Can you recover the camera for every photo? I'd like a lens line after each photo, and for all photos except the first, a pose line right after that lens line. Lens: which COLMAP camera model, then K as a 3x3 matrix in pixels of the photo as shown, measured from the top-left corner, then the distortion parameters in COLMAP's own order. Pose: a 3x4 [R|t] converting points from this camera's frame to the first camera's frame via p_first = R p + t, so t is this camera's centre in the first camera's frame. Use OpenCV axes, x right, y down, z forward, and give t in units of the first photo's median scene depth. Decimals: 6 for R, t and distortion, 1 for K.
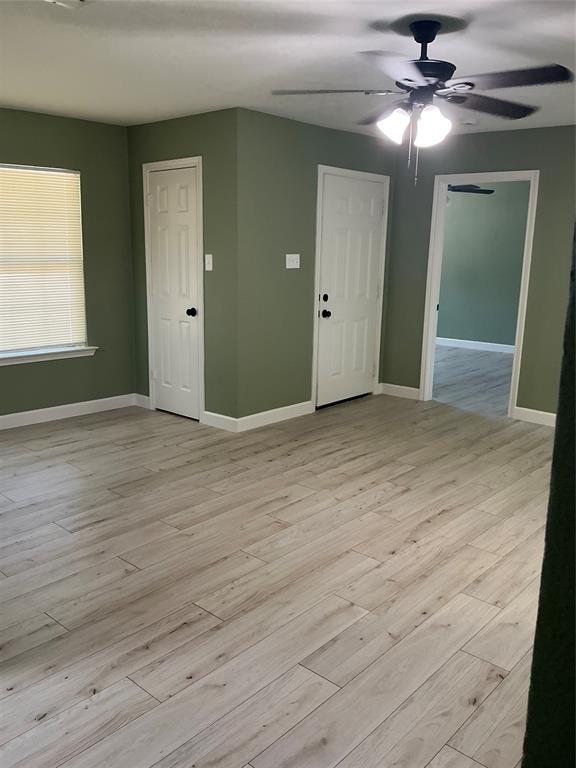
lens RADIAL K [[641.7, 0, 291.9], [0, 641.7, 382.3], [0, 0, 1]] dist [0.085720, -0.256326]
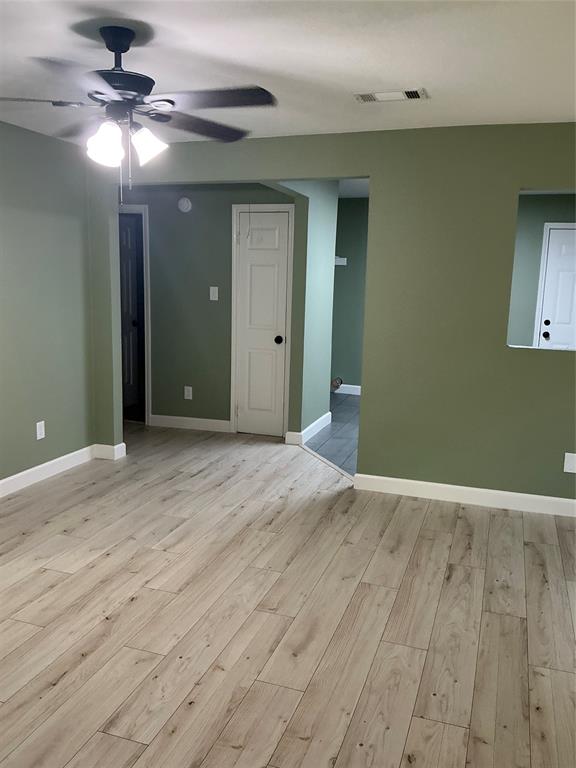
lens RADIAL K [[641.7, 0, 291.9], [0, 641.7, 382.3], [0, 0, 1]] dist [0.085720, -0.256326]
pose [[-0.922899, 0.025052, -0.384225, 0.299342], [-0.117701, 0.931761, 0.343465, -0.386274], [0.366611, 0.362207, -0.856973, 1.792014]]
